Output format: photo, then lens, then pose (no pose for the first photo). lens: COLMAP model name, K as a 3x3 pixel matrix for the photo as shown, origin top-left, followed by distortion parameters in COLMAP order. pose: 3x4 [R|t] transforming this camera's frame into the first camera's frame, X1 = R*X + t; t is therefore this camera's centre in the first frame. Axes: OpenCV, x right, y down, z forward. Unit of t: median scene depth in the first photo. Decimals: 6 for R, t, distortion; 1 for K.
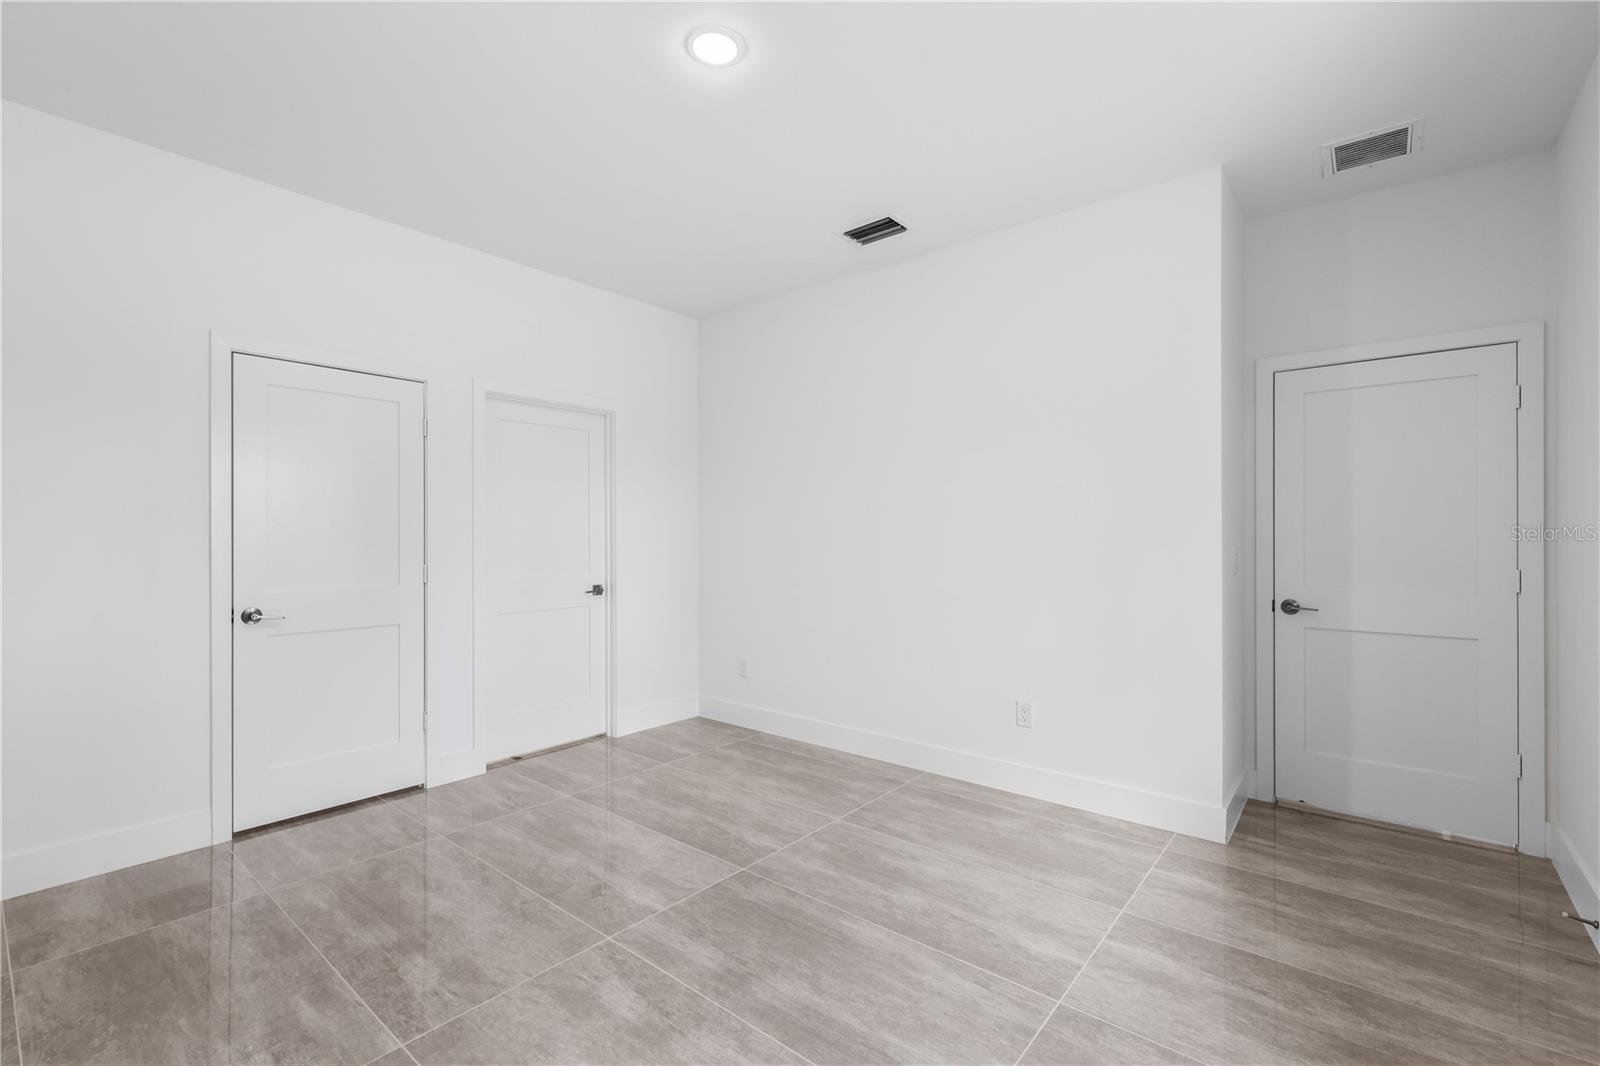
lens RADIAL K [[697.5, 0, 802.0], [0, 697.5, 531.1], [0, 0, 1]] dist [0.003622, 0.000233]
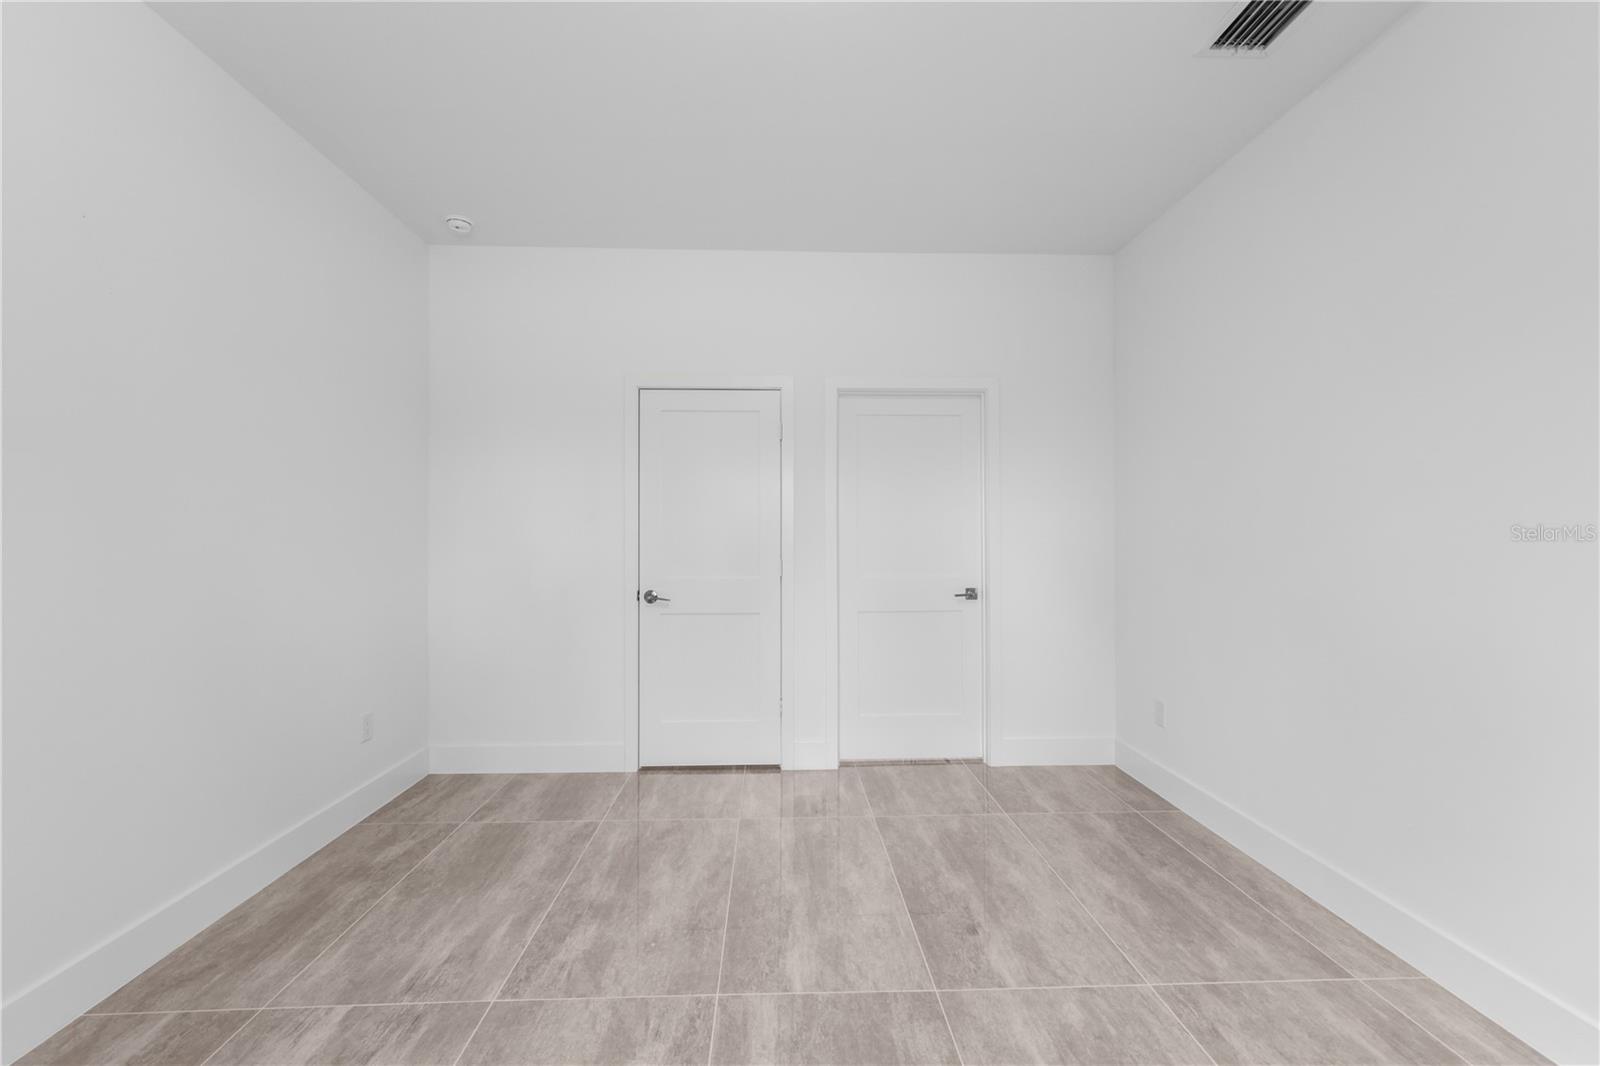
lens RADIAL K [[693.7, 0, 801.3], [0, 693.7, 543.9], [0, 0, 1]] dist [0.002037, 0.000391]
pose [[0.668043, 0.011178, -0.744039, 0.310052], [0.006614, 0.999758, 0.020959, -0.000570], [0.744093, -0.018923, 0.667808, 0.361037]]
